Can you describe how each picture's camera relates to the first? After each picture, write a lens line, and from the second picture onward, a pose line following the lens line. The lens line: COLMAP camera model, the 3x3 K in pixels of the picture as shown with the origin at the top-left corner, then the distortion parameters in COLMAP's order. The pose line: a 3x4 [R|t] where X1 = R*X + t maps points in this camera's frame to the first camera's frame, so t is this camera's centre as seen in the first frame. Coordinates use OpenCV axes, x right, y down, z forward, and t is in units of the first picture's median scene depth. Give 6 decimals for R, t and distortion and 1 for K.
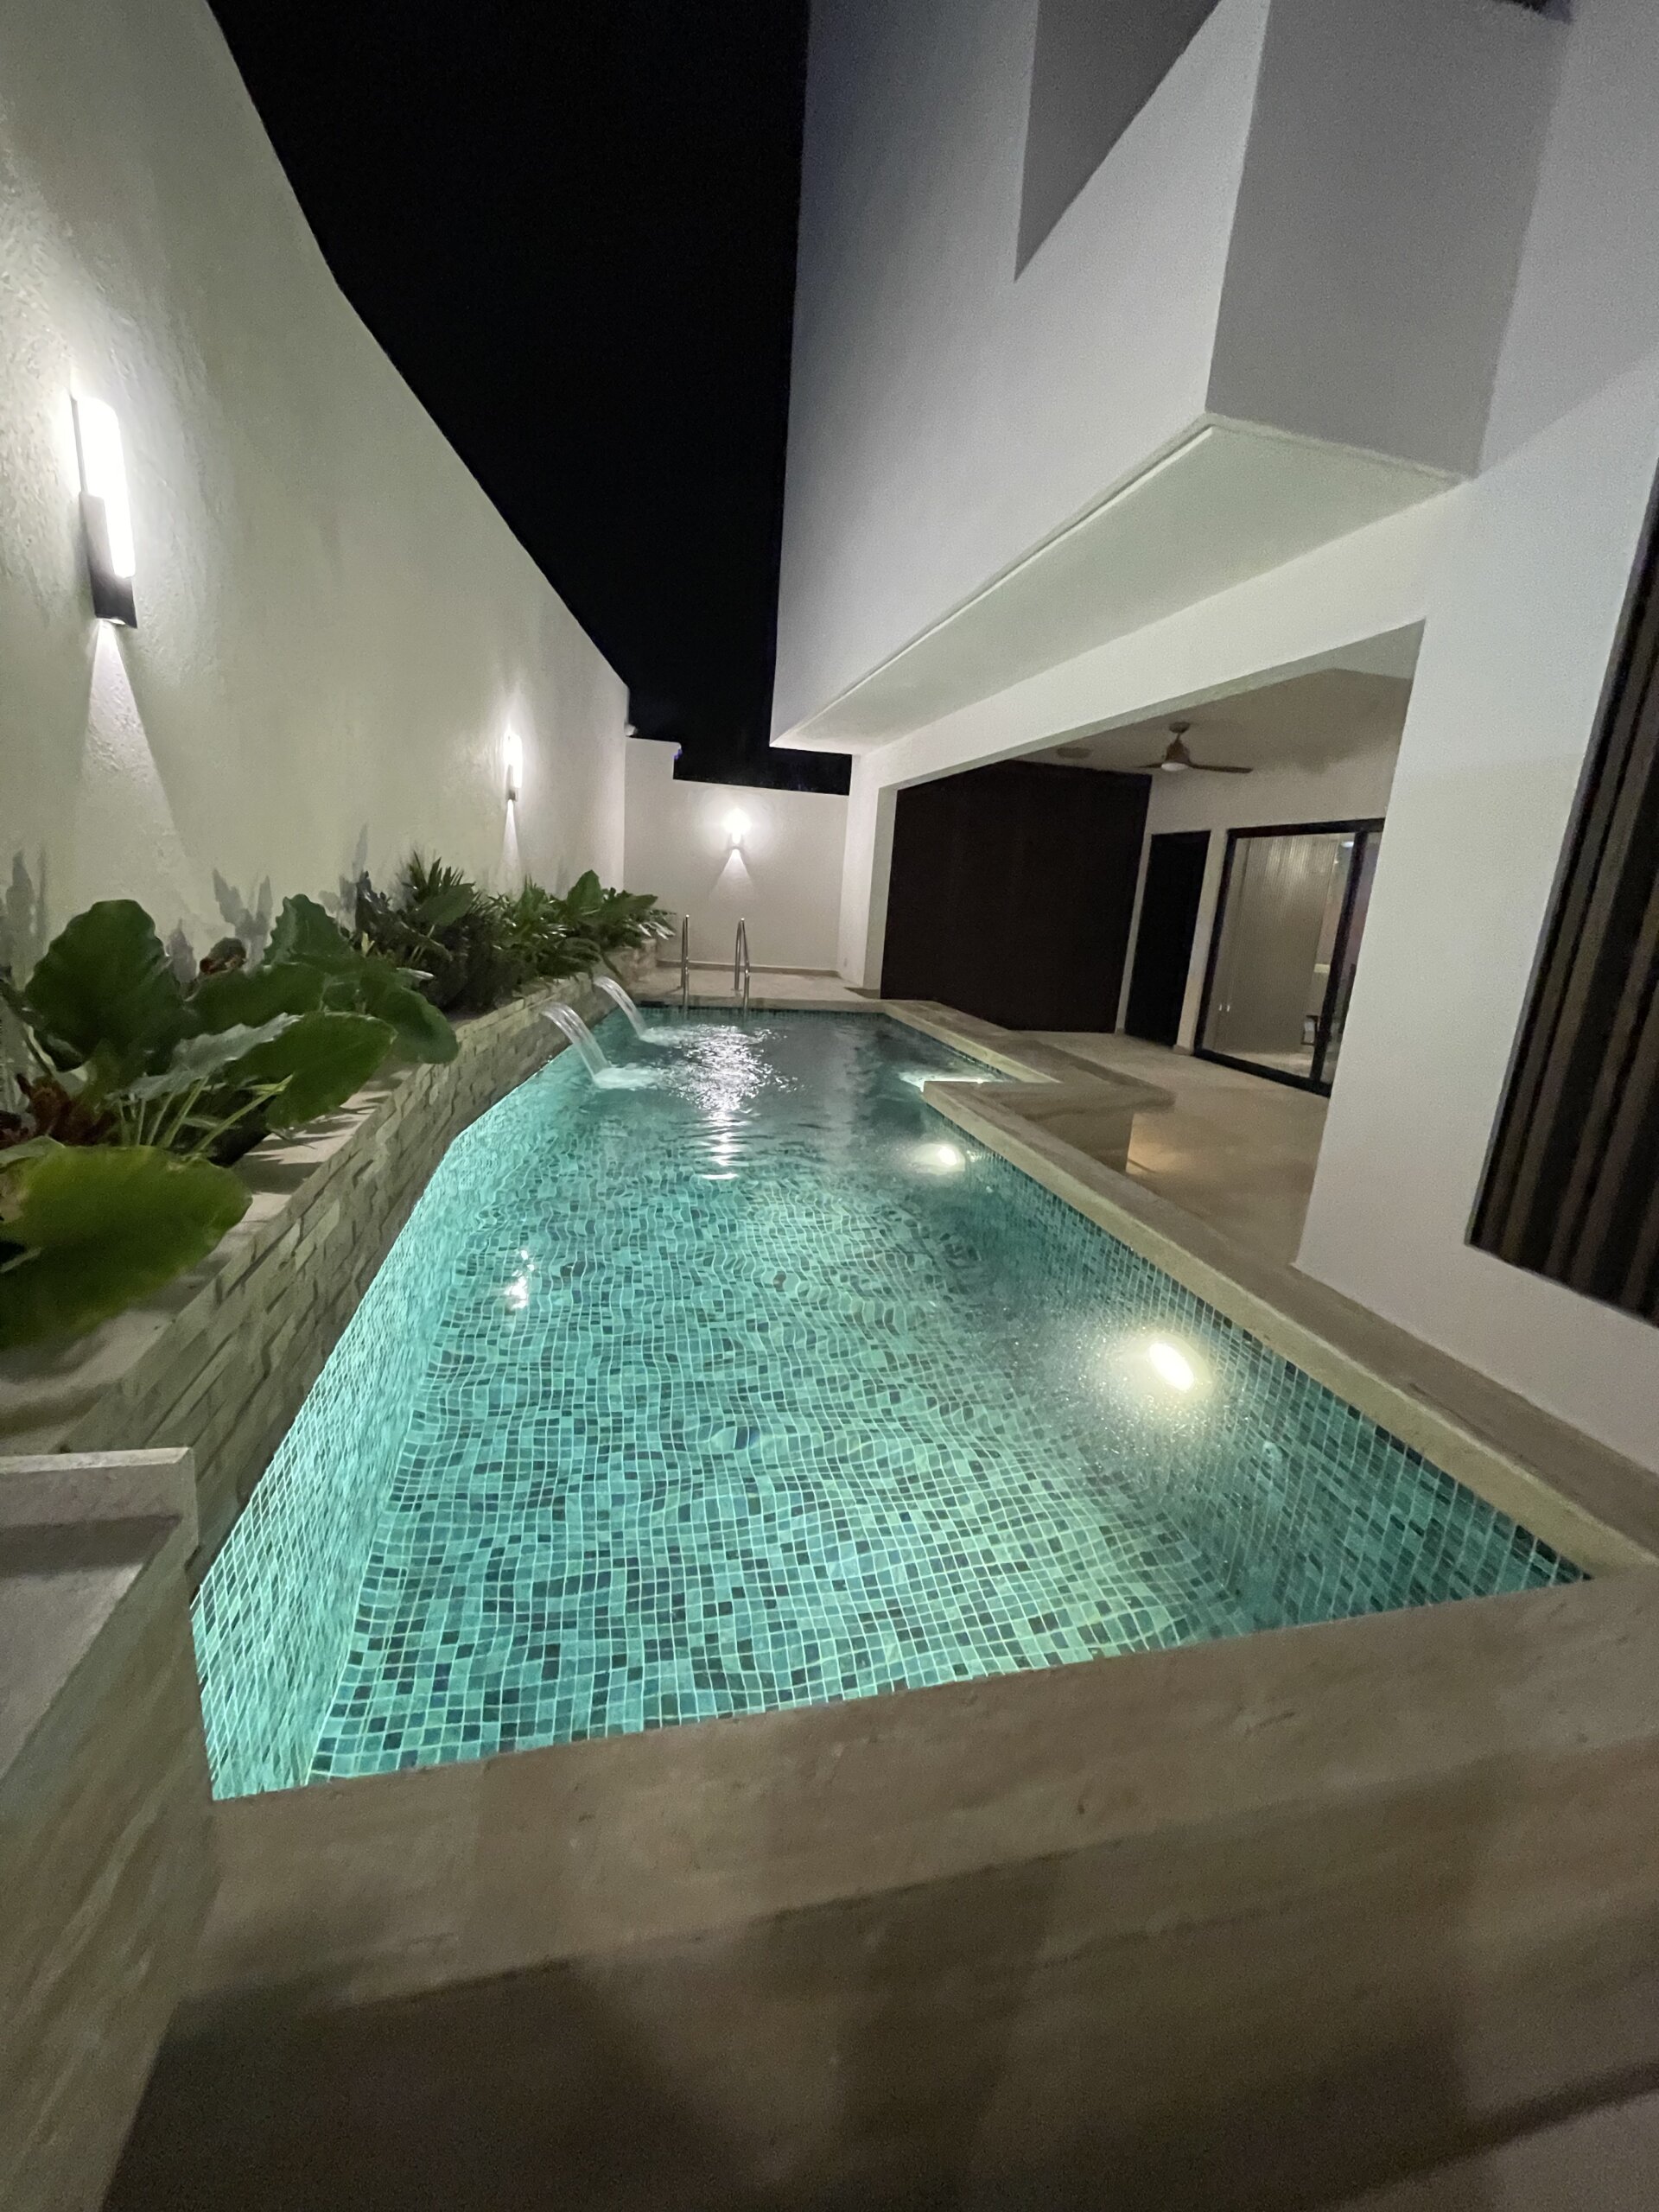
lens RADIAL K [[889.4, 0, 823.5], [0, 889.4, 1100.1], [0, 0, 1]] dist [0.002921, 0.000325]
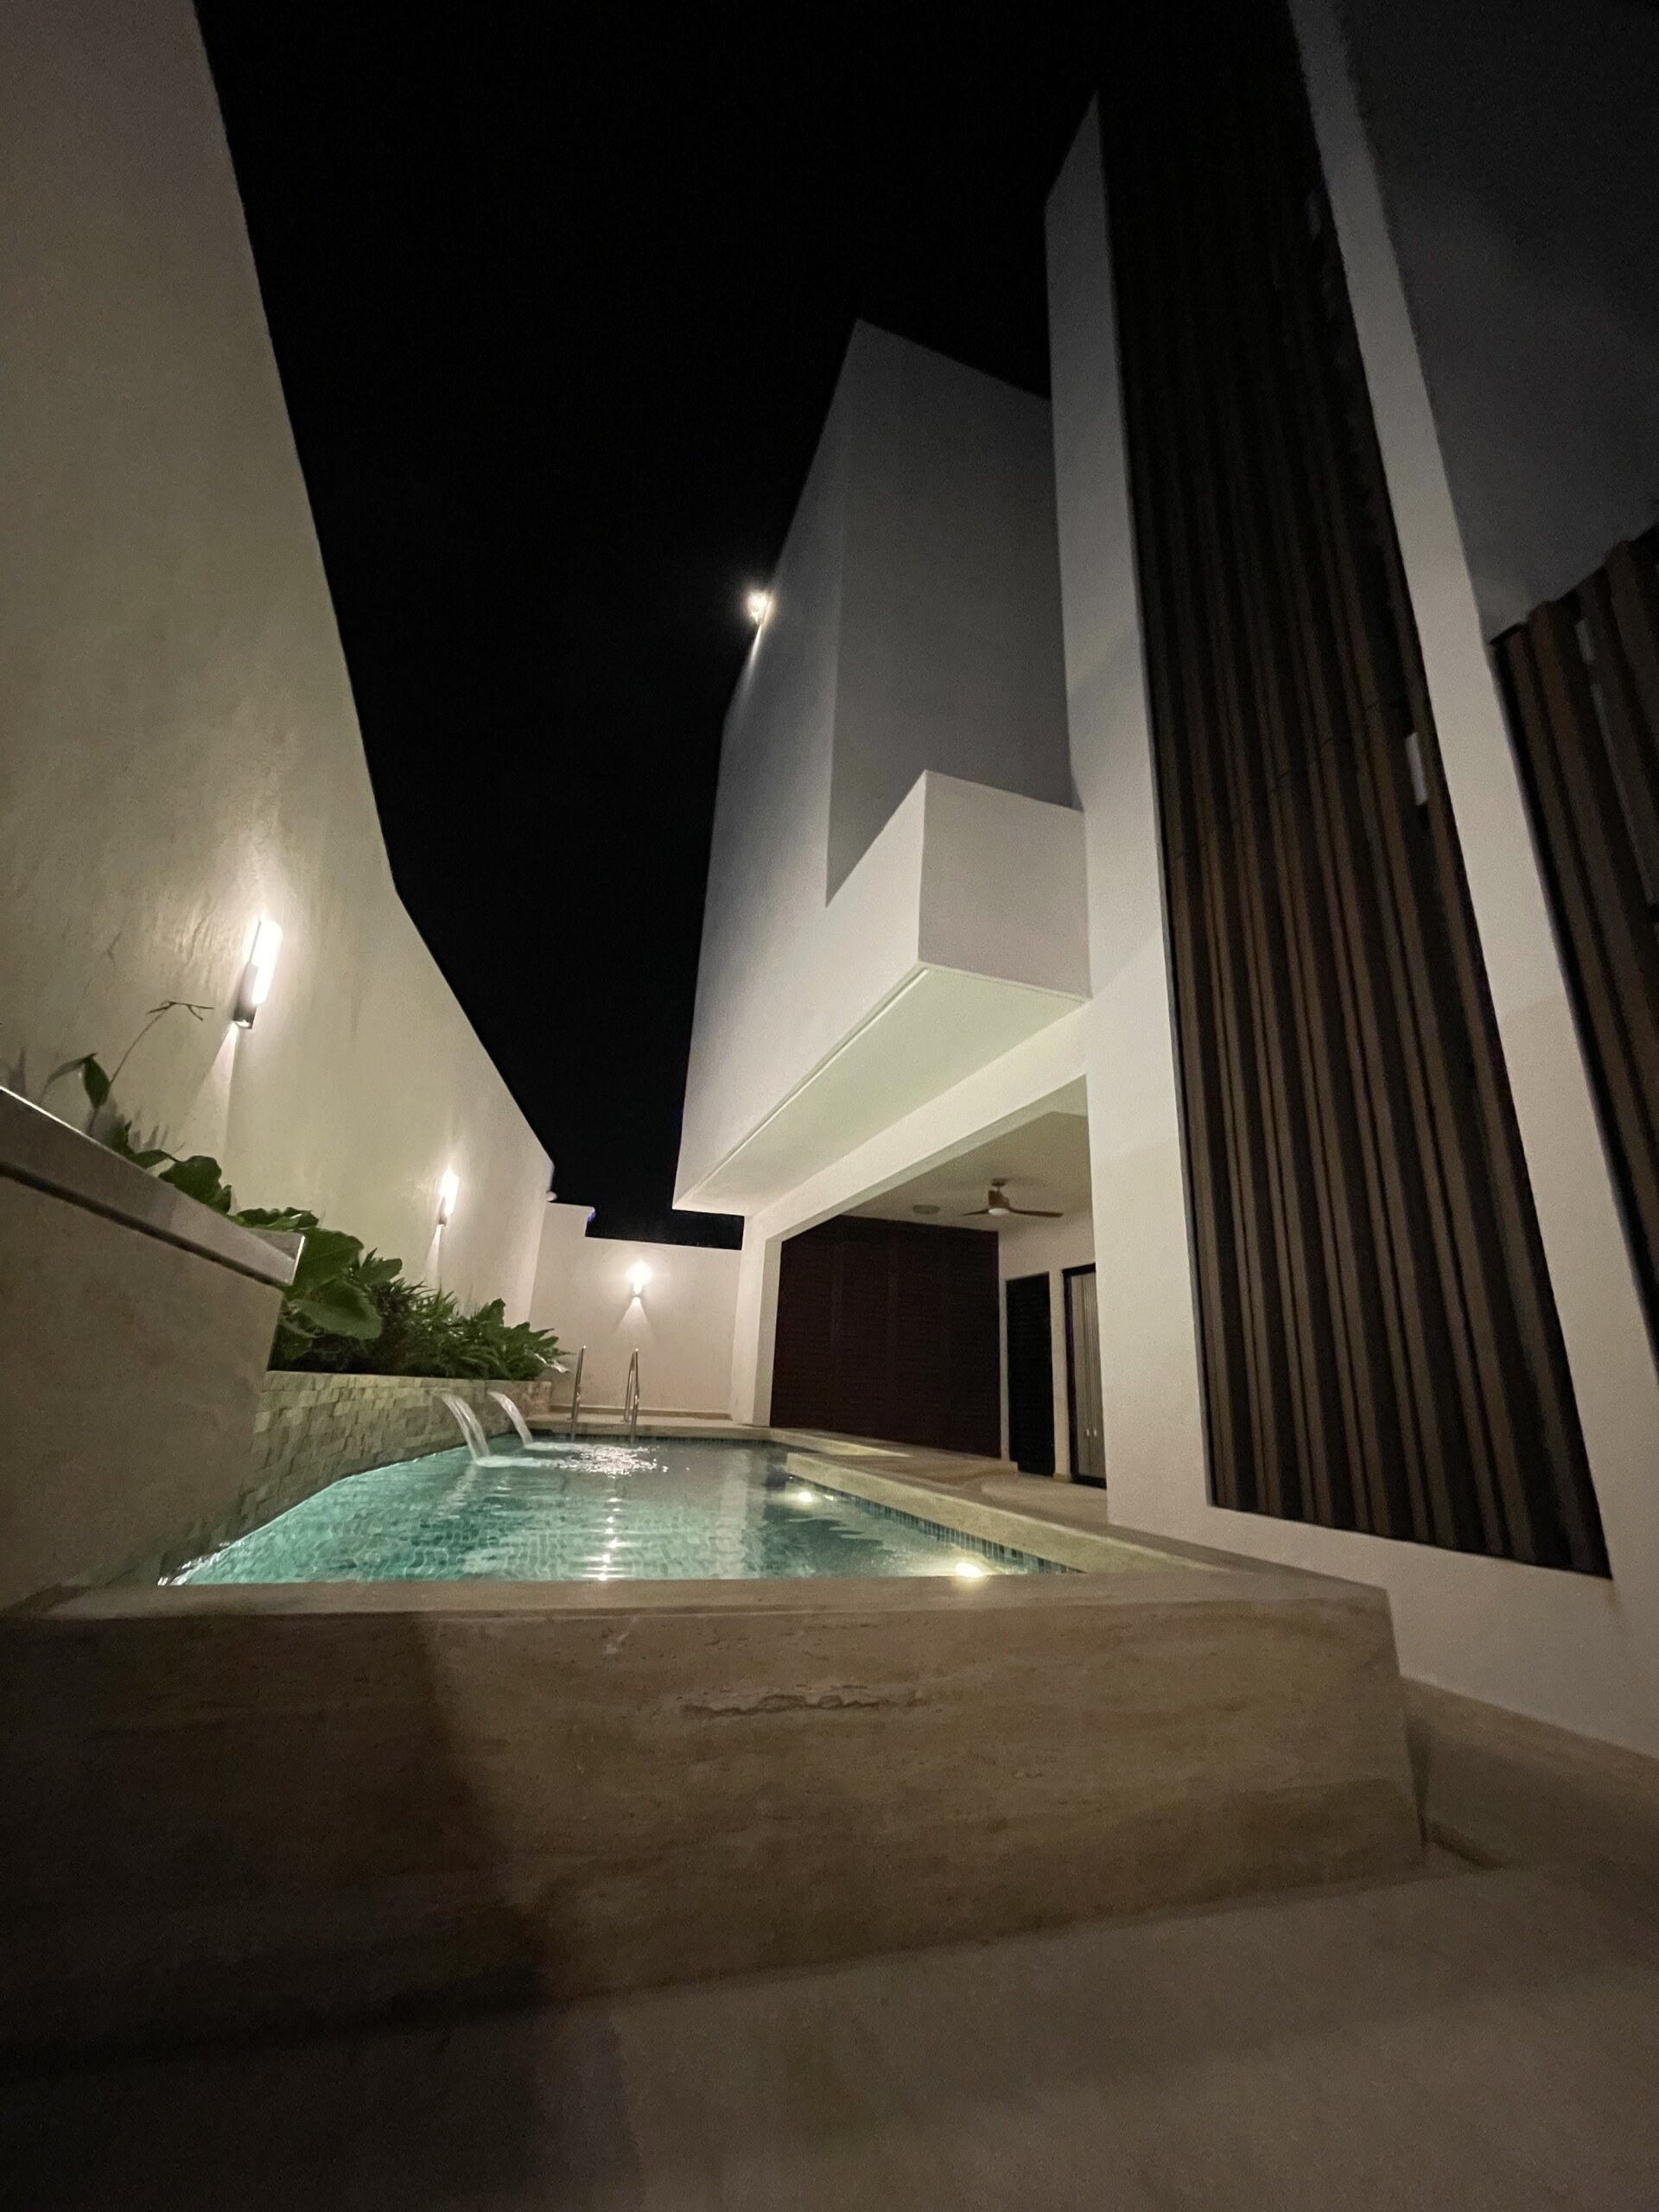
lens RADIAL K [[889.4, 0, 823.5], [0, 889.4, 1100.1], [0, 0, 1]] dist [0.002921, 0.000325]
pose [[0.995381, 0.012564, 0.095183, 0.027914], [0.038515, 0.855876, -0.515745, 0.103359], [-0.087944, 0.517028, 0.851439, -0.093509]]
